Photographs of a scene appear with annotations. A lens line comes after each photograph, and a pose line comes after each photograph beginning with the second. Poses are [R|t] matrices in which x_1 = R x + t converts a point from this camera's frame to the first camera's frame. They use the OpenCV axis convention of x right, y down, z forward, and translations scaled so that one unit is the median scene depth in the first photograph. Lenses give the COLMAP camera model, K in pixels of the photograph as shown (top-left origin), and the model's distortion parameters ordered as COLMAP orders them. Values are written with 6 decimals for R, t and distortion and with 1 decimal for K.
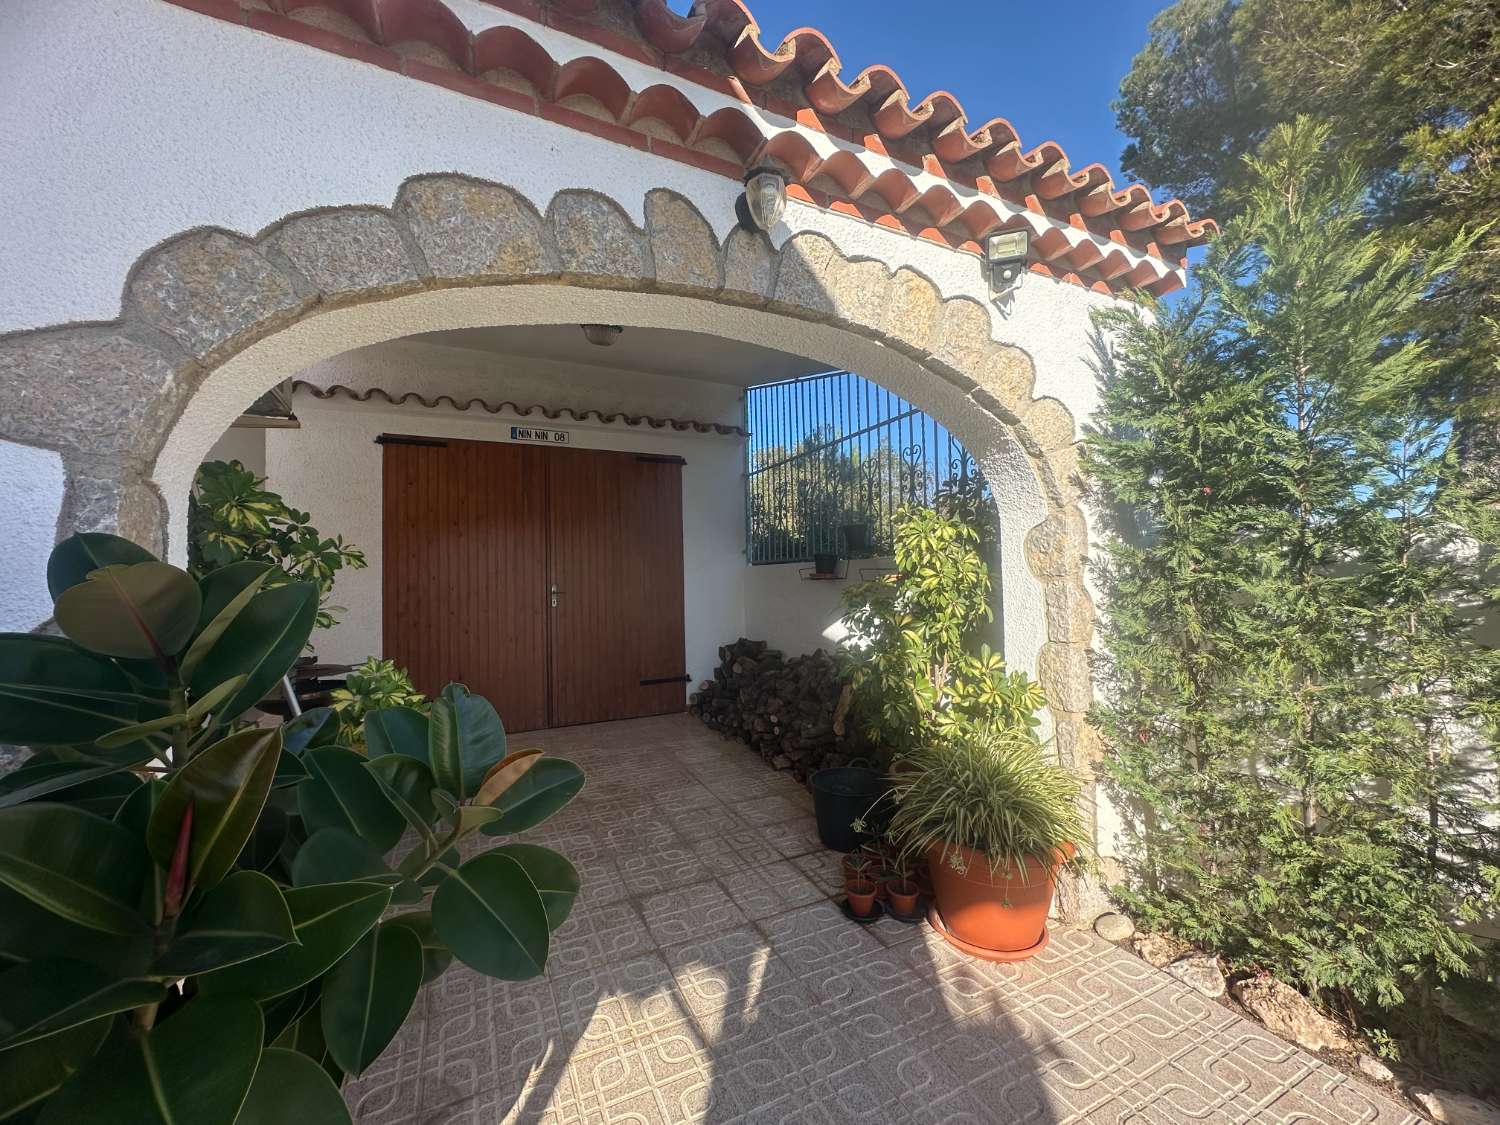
lens RADIAL K [[600.3, 0, 755.9], [0, 600.3, 560.8], [0, 0, 1]] dist [-0.005851, 0.001081]
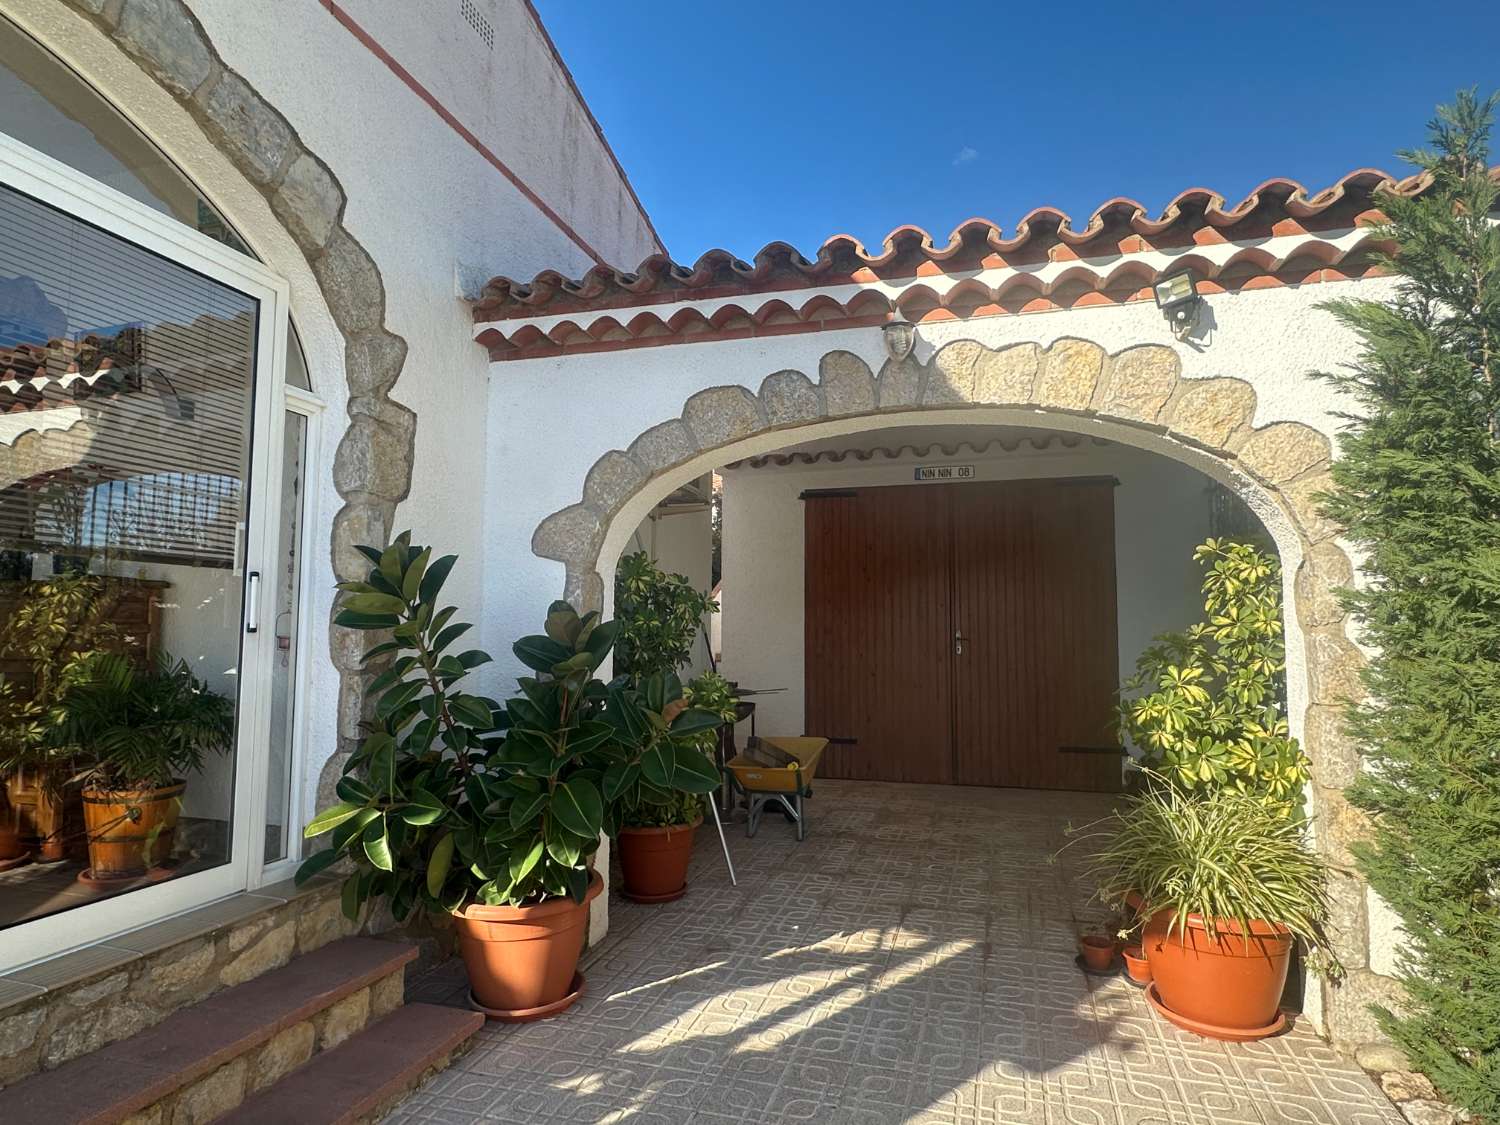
lens RADIAL K [[836.8, 0, 753.9], [0, 836.8, 566.4], [0, 0, 1]] dist [0.002433, 0.000756]
pose [[0.738490, -0.032667, -0.673472, 0.790444], [0.004407, 0.999038, -0.043627, -0.011317], [0.674250, 0.029250, 0.737924, -0.456149]]
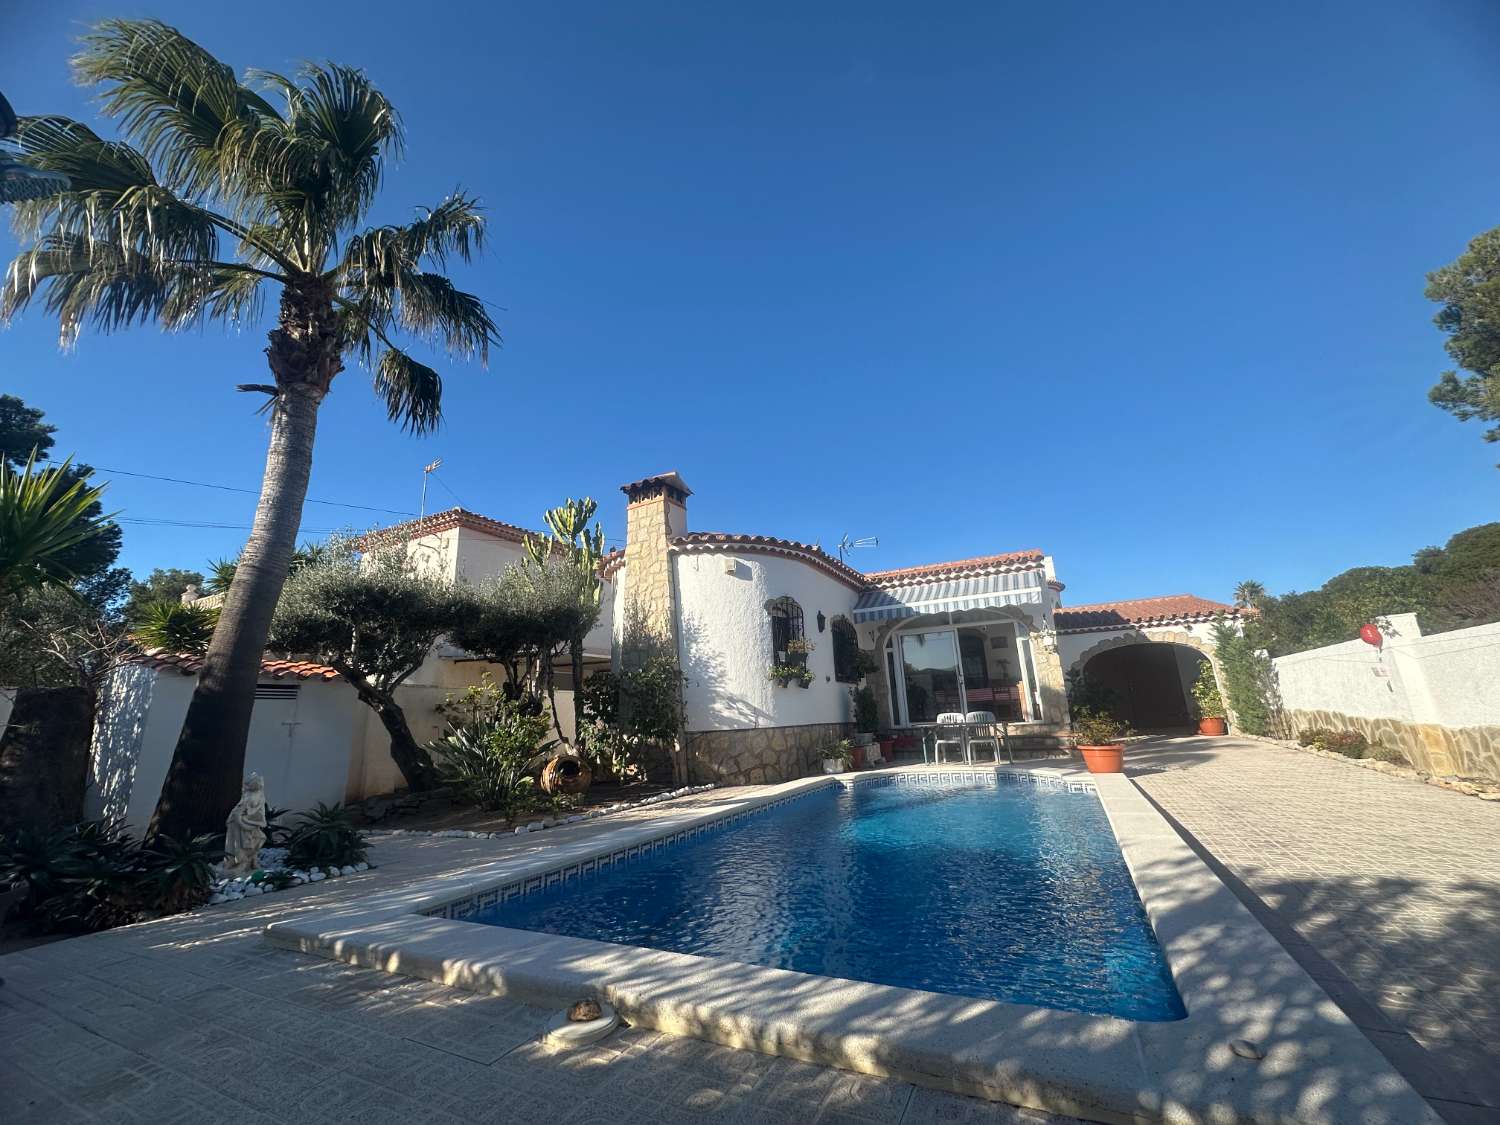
lens RADIAL K [[600.3, 0, 740.8], [0, 600.3, 557.9], [0, 0, 1]] dist [-0.005851, 0.001081]
pose [[0.599385, -0.216571, -0.770606, 2.671220], [0.053610, 0.971403, -0.231304, 0.034908], [0.798663, 0.097328, 0.593855, -6.811406]]
